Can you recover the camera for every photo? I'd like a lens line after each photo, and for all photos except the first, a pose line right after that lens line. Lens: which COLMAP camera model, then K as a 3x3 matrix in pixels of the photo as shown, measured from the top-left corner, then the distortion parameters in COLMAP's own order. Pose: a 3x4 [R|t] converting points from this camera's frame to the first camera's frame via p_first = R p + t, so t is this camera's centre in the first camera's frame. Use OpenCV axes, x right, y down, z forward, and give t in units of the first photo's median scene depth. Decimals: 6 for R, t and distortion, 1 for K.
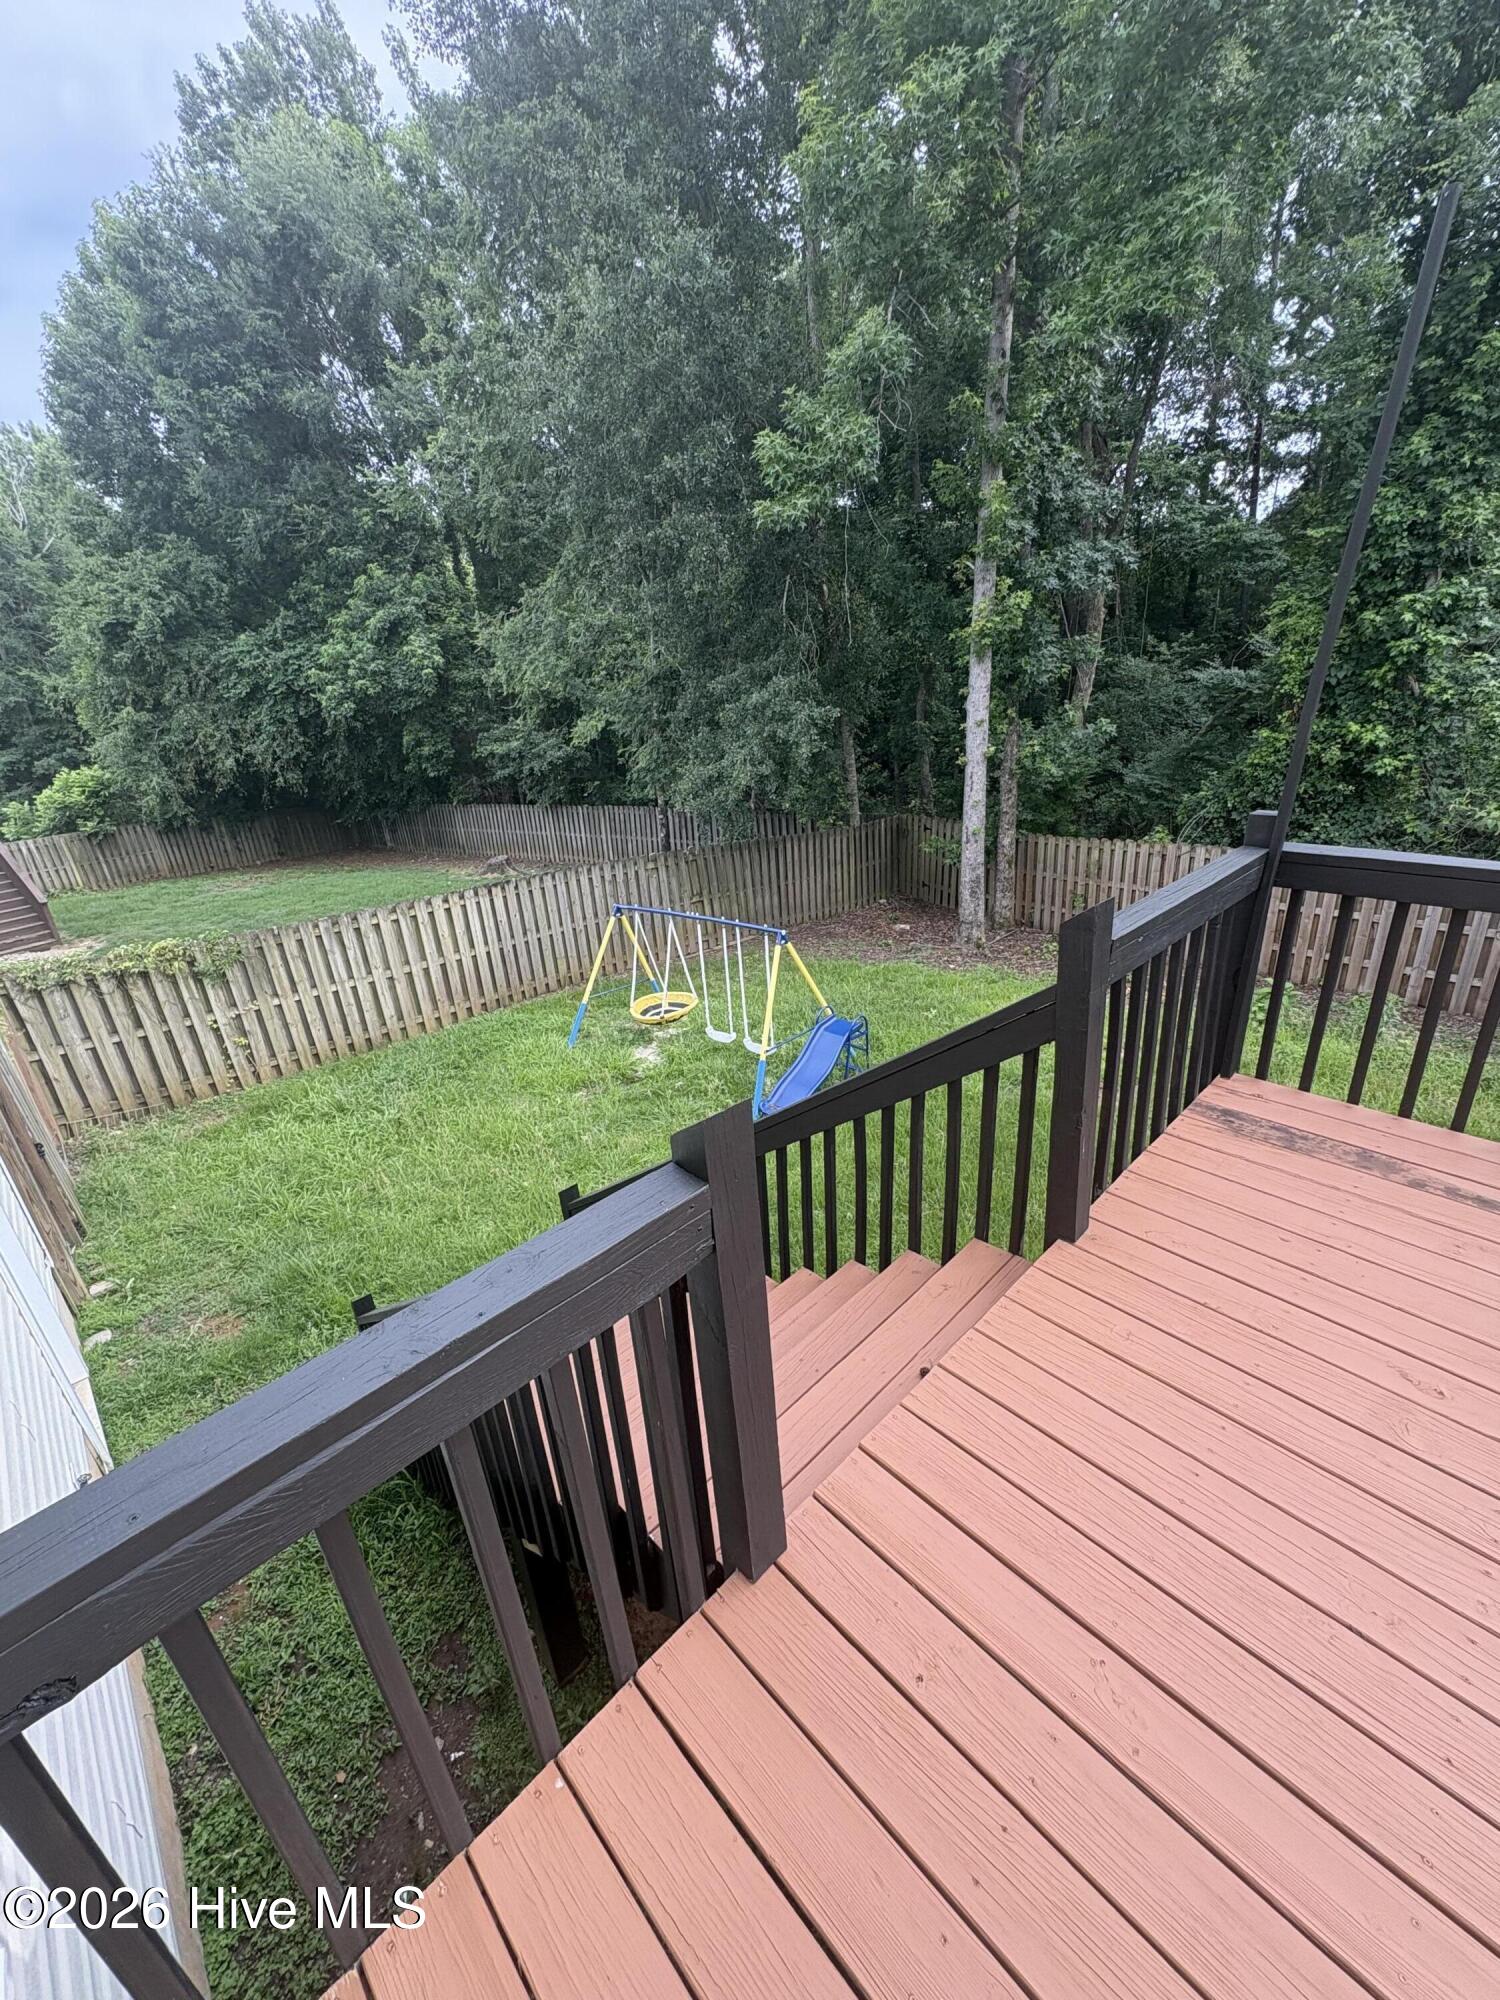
lens RADIAL K [[799.4, 0, 751.3], [0, 799.4, 999.1], [0, 0, 1]] dist [0.000449, -0.000209]
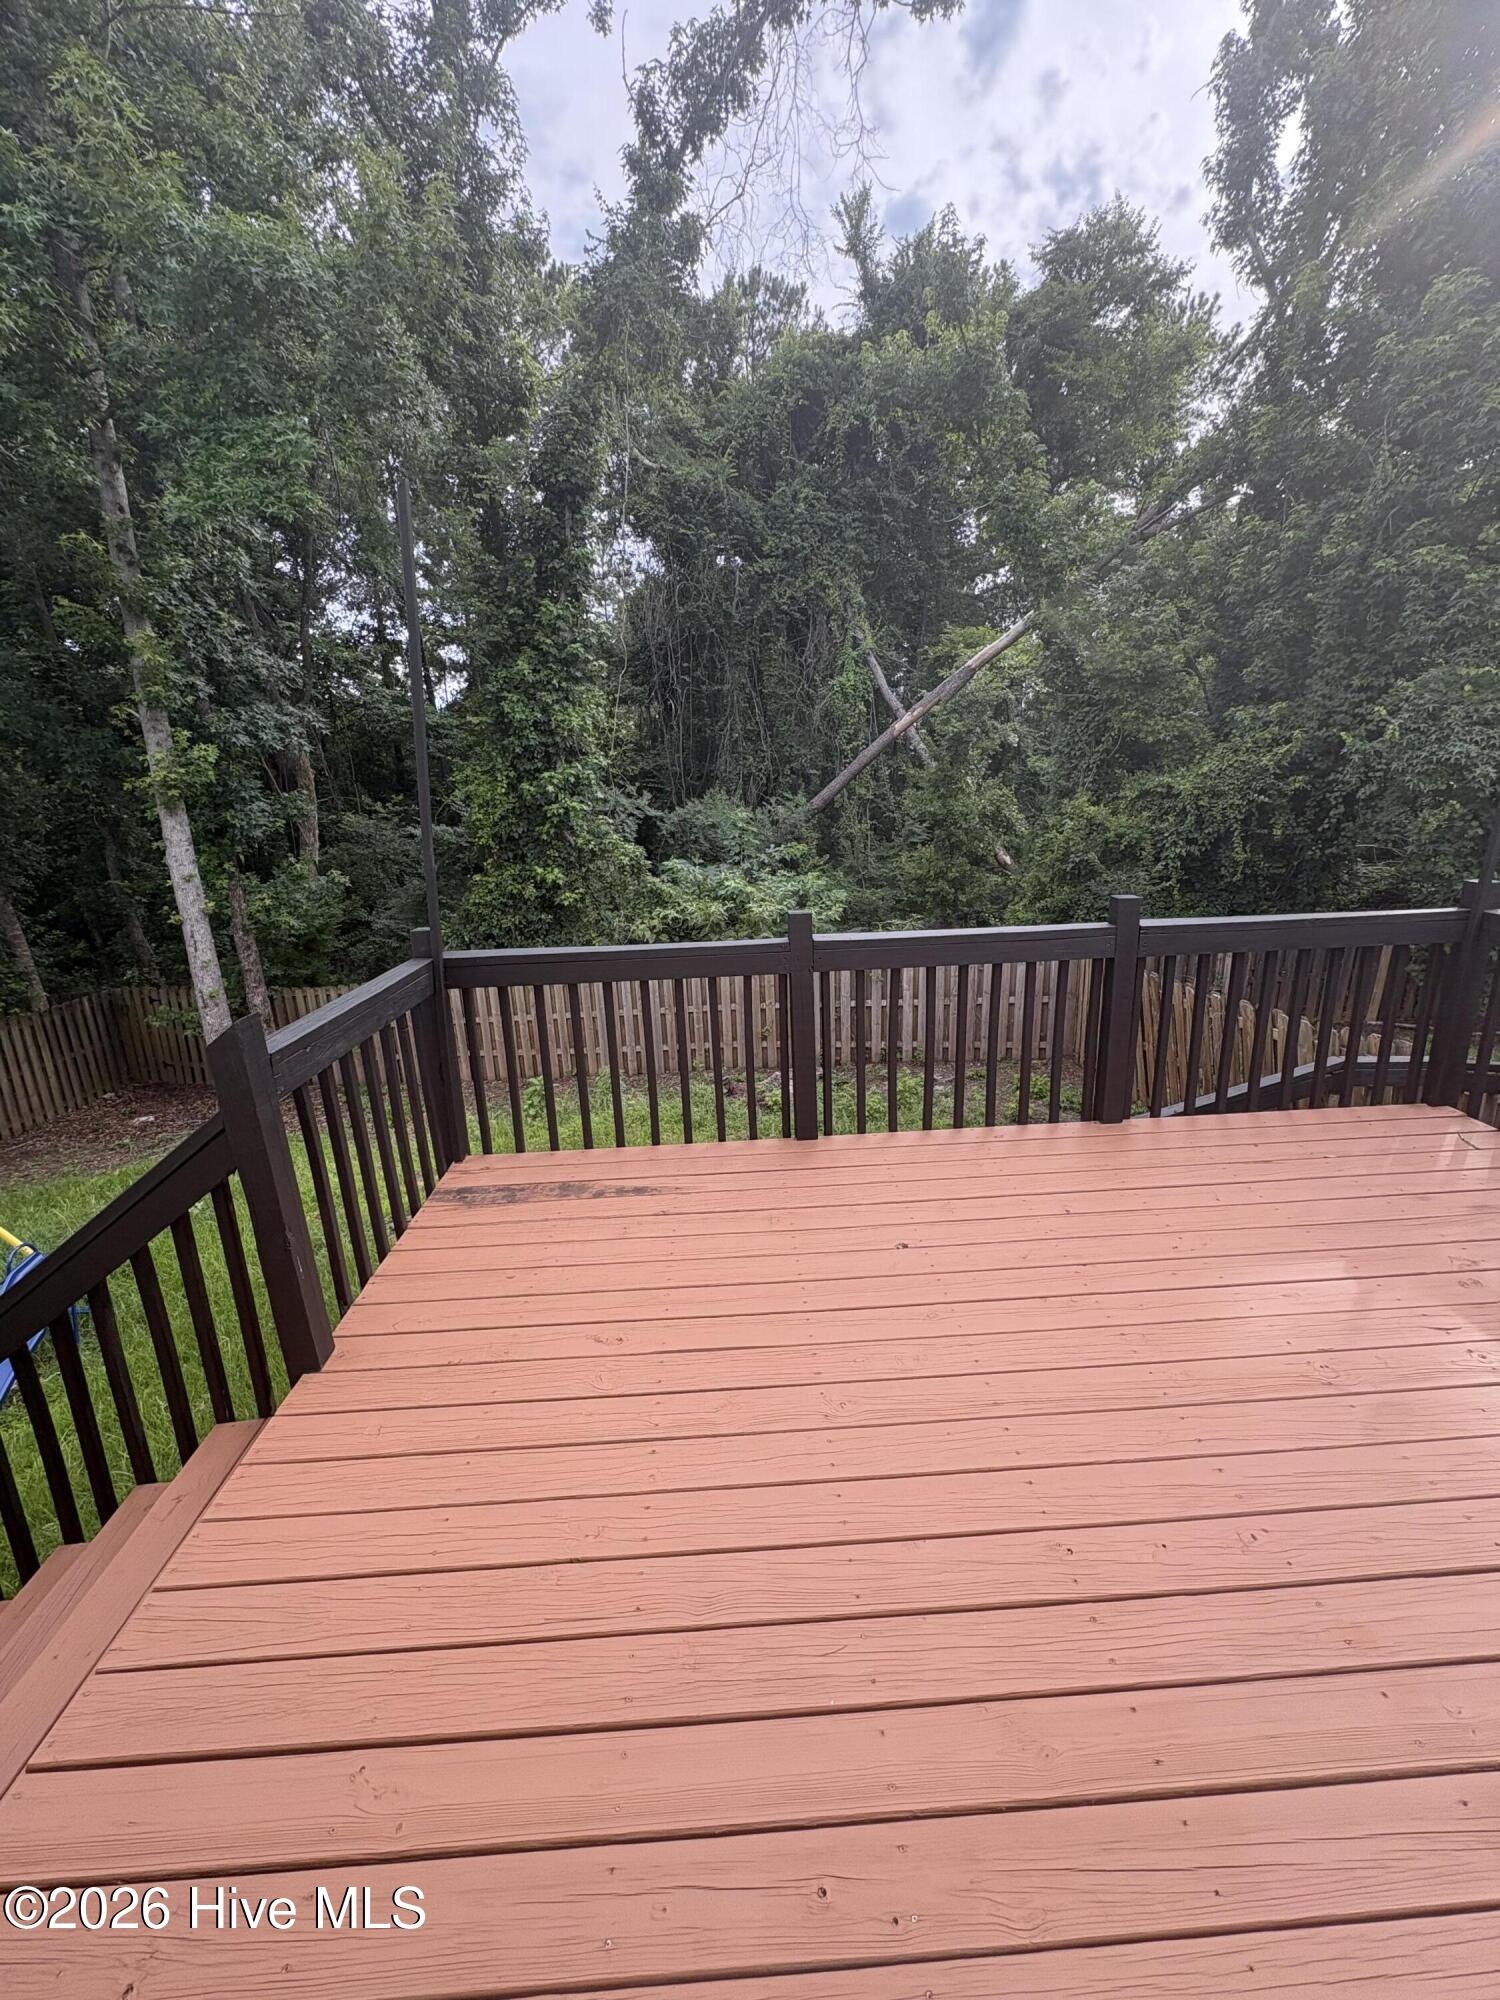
lens RADIAL K [[799.4, 0, 751.3], [0, 799.4, 999.1], [0, 0, 1]] dist [0.000449, -0.000209]
pose [[0.660052, -0.147169, 0.736663, 0.019540], [0.277748, 0.958944, -0.057287, 0.014476], [-0.697988, 0.242419, 0.673829, -0.021027]]
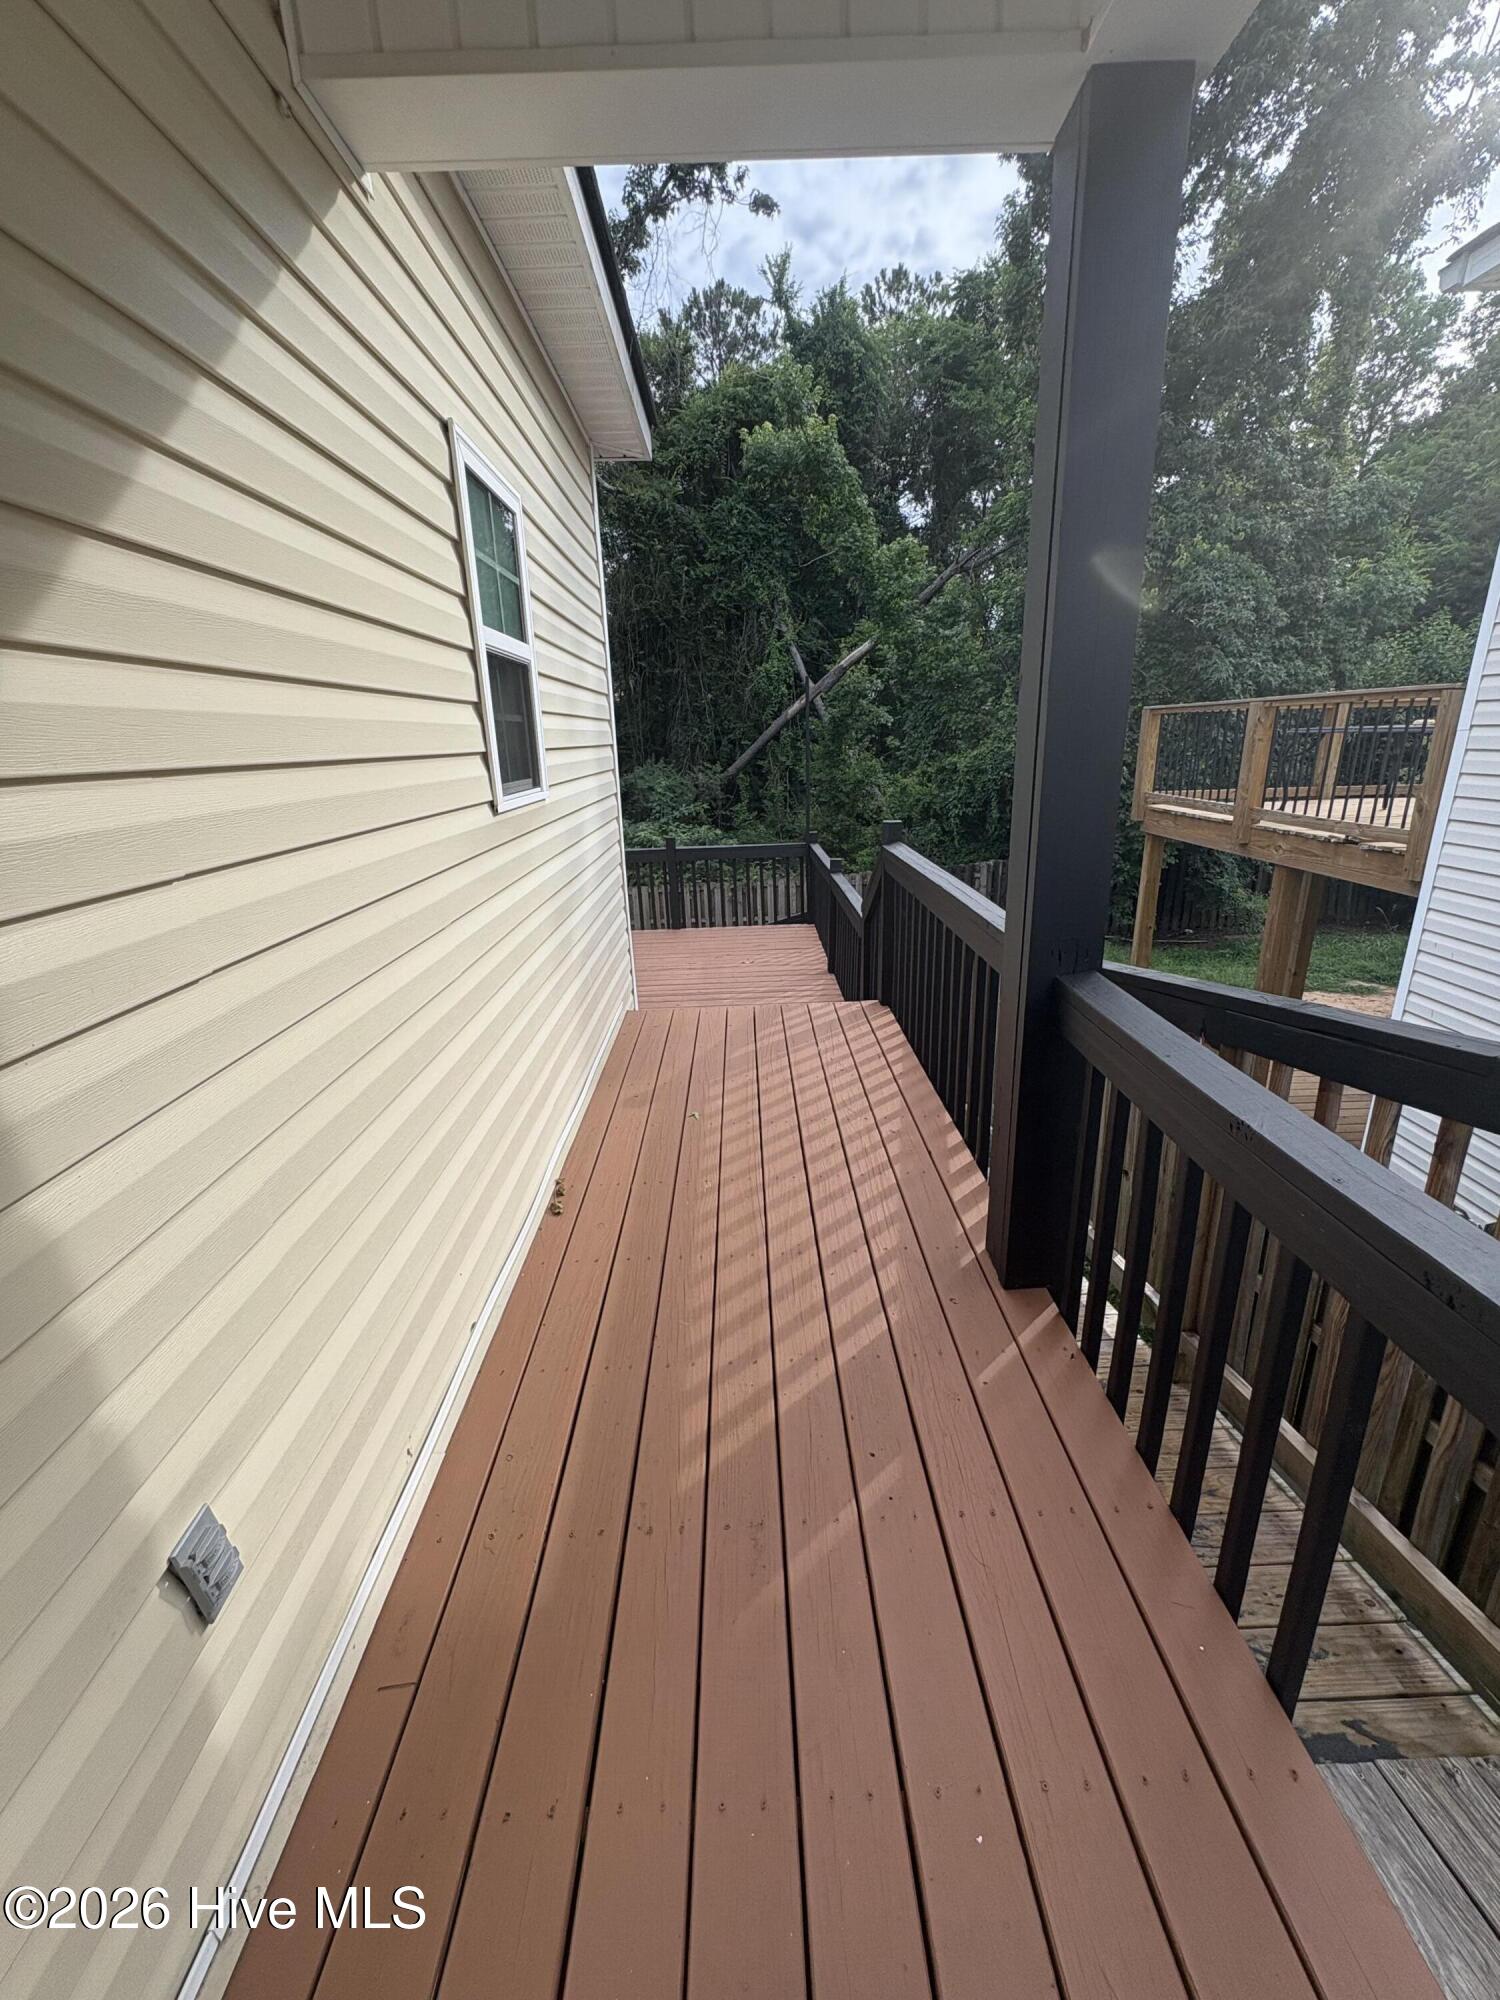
lens RADIAL K [[799.4, 0, 751.3], [0, 799.4, 999.1], [0, 0, 1]] dist [0.000449, -0.000209]
pose [[0.679998, -0.182720, 0.710082, -0.165141], [0.267723, 0.963459, -0.008461, 0.160866], [-0.682589, 0.195859, 0.704068, -0.445176]]
